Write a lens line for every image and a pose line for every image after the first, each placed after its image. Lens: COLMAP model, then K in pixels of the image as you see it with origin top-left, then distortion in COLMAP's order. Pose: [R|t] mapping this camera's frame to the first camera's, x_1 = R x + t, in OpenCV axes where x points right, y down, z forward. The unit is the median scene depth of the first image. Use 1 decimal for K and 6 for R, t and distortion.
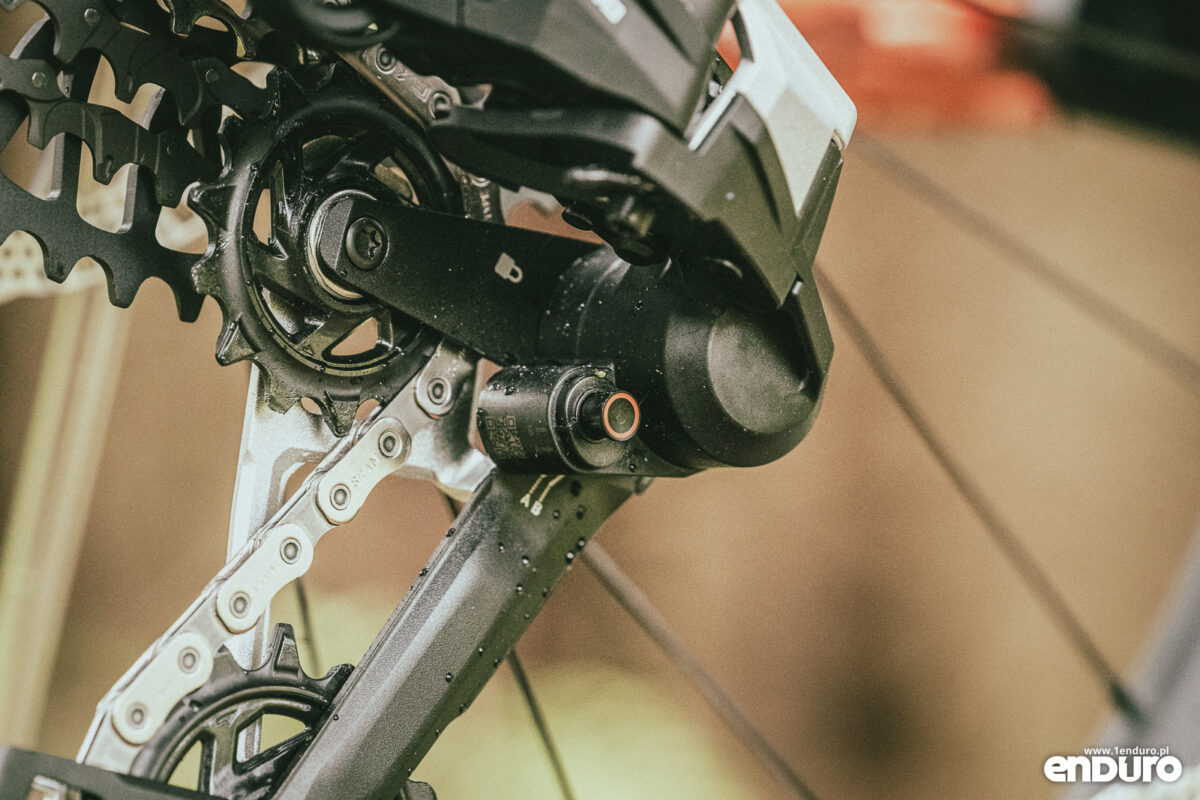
lens RADIAL K [[6456.5, 0, 600.0], [0, 6456.5, 400.0], [0, 0, 1]] dist [0.134224, -5.436727]
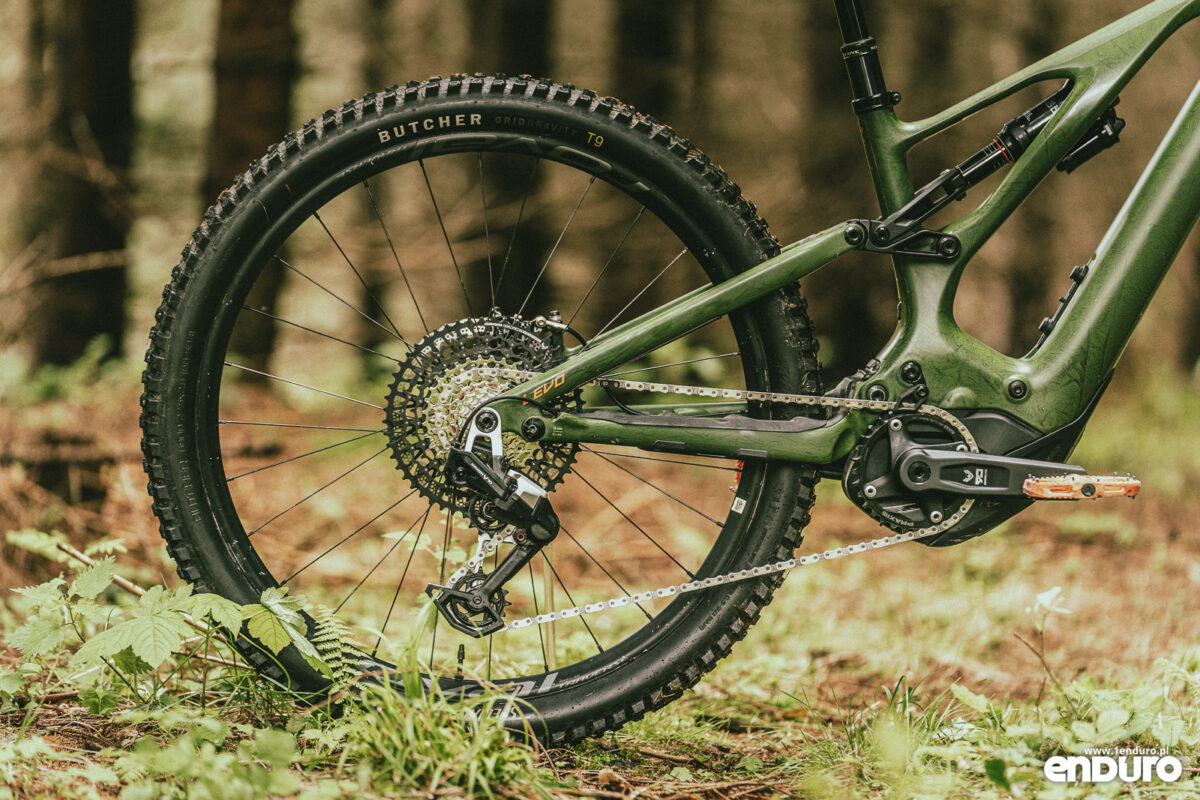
lens RADIAL K [[5211.9, 0, 600.0], [0, 5211.9, 400.0], [0, 0, 1]] dist [0.090609, -1.783888]
pose [[0.810735, 0.009287, -0.585339, 3.239062], [0.031973, 0.997679, 0.060114, -0.462076], [0.584539, -0.067452, 0.808557, -3.319705]]
